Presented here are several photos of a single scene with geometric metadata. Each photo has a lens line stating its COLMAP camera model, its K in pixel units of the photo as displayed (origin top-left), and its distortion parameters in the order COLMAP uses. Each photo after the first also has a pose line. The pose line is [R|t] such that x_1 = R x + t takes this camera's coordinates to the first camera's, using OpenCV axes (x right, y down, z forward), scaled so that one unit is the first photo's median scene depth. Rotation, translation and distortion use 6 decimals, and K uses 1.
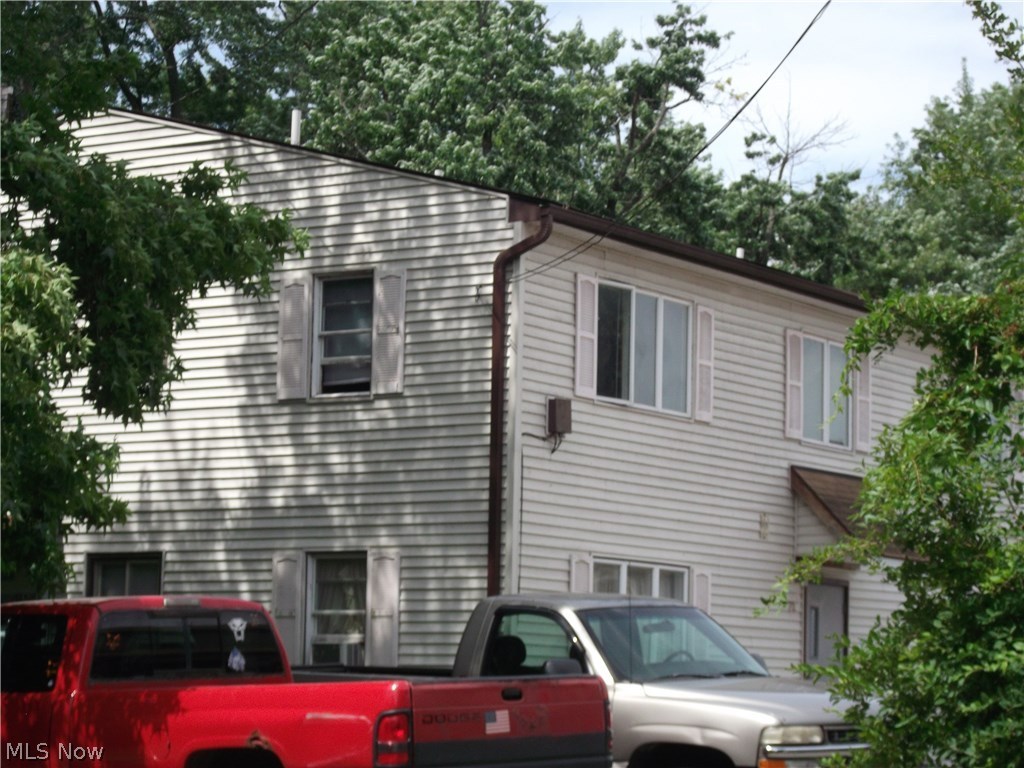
lens RADIAL K [[2893.5, 0, 511.5], [0, 2893.5, 383.8], [0, 0, 1]] dist [-0.109818, 0.000000]
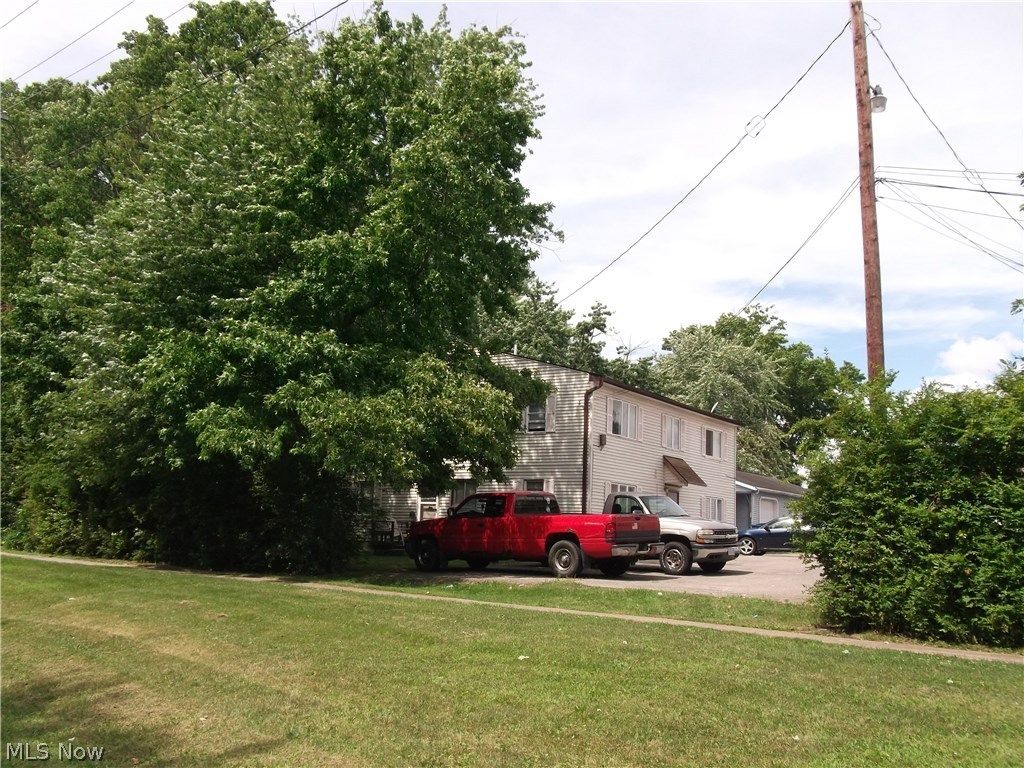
lens RADIAL K [[997.2, 0, 513.9], [0, 997.2, 384.6], [0, 0, 1]] dist [-0.033711, 0.000000]
pose [[0.999868, 0.016225, 0.000762, -0.074481], [-0.016184, 0.999144, -0.038079, -0.005951], [-0.001379, 0.038062, 0.999274, -0.128295]]
